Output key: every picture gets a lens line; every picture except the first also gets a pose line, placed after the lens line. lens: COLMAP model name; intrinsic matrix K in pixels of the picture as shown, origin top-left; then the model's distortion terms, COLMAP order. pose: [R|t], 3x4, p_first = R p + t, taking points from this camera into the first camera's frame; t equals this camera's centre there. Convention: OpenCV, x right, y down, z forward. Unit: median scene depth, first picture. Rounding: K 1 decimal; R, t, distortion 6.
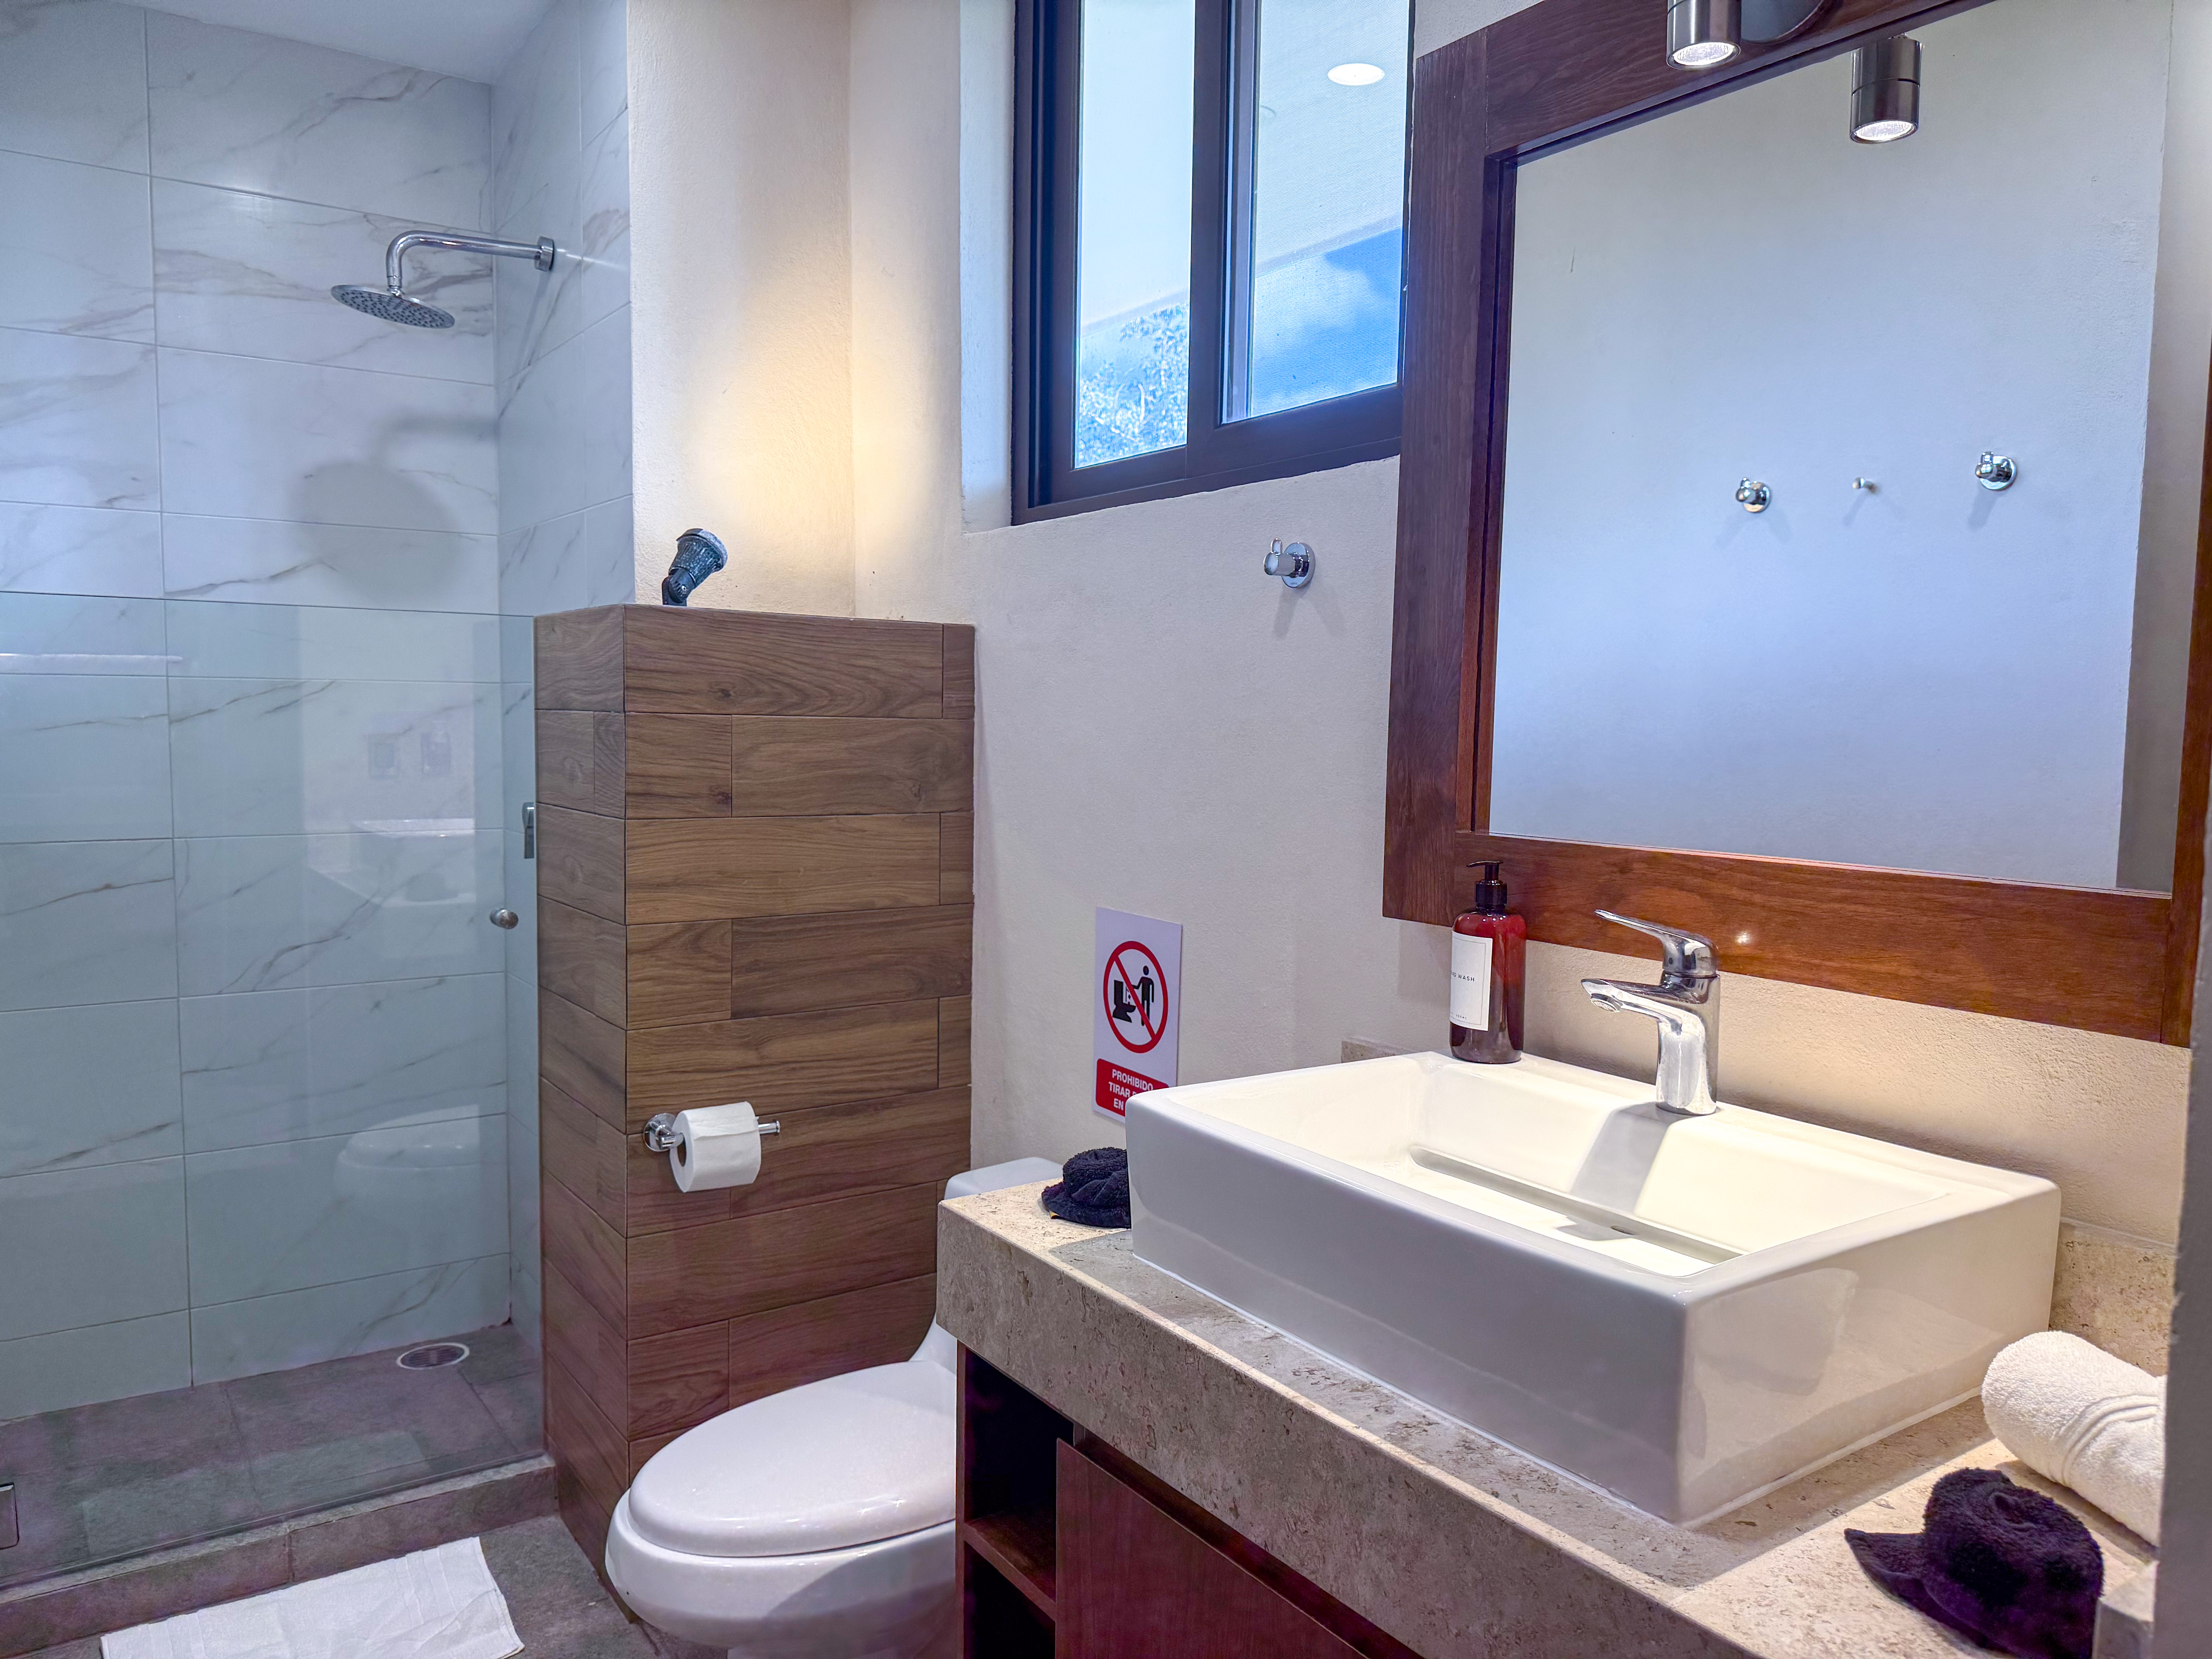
lens RADIAL K [[1543.2, 0, 1106.0], [0, 1543.2, 829.5], [0, 0, 1]] dist [0.107795, -0.151410]
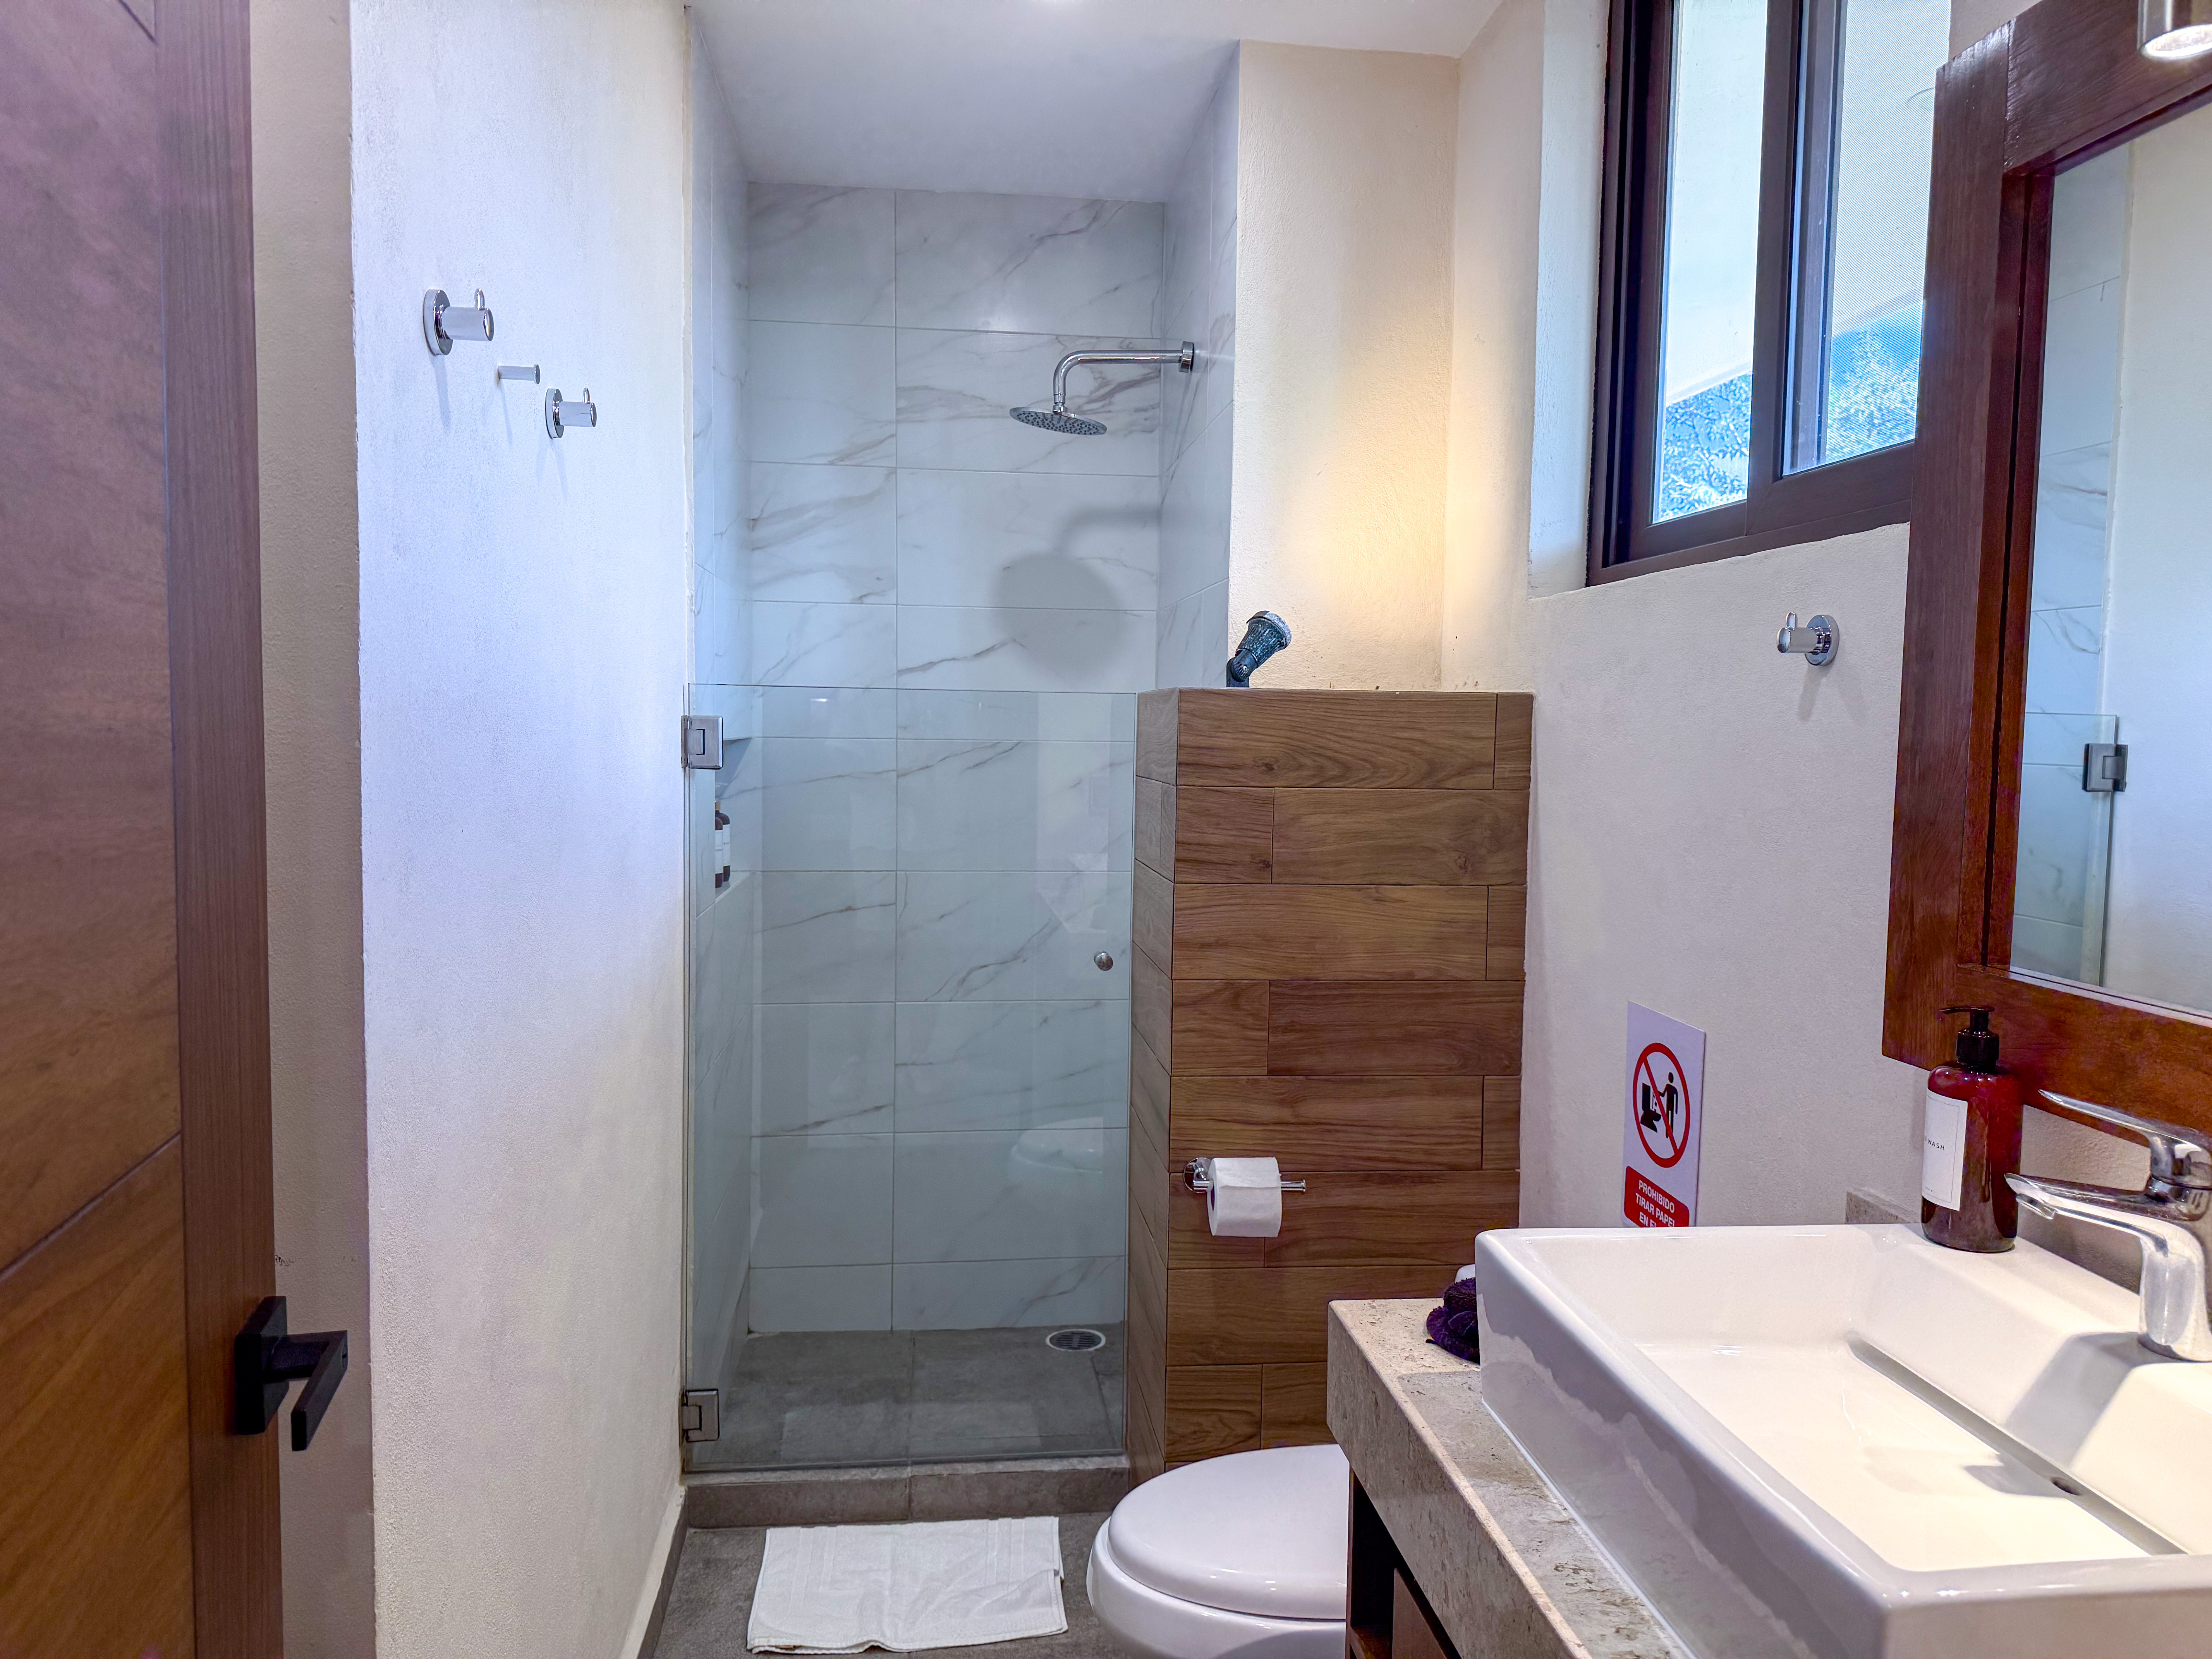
lens RADIAL K [[1551.1, 0, 1118.3], [0, 1551.1, 820.7], [0, 0, 1]] dist [0.167926, -0.228867]
pose [[0.880112, 0.028310, -0.473922, 0.163571], [-0.036349, 0.999309, -0.007809, -0.038094], [0.473373, 0.024100, 0.880532, 0.017598]]
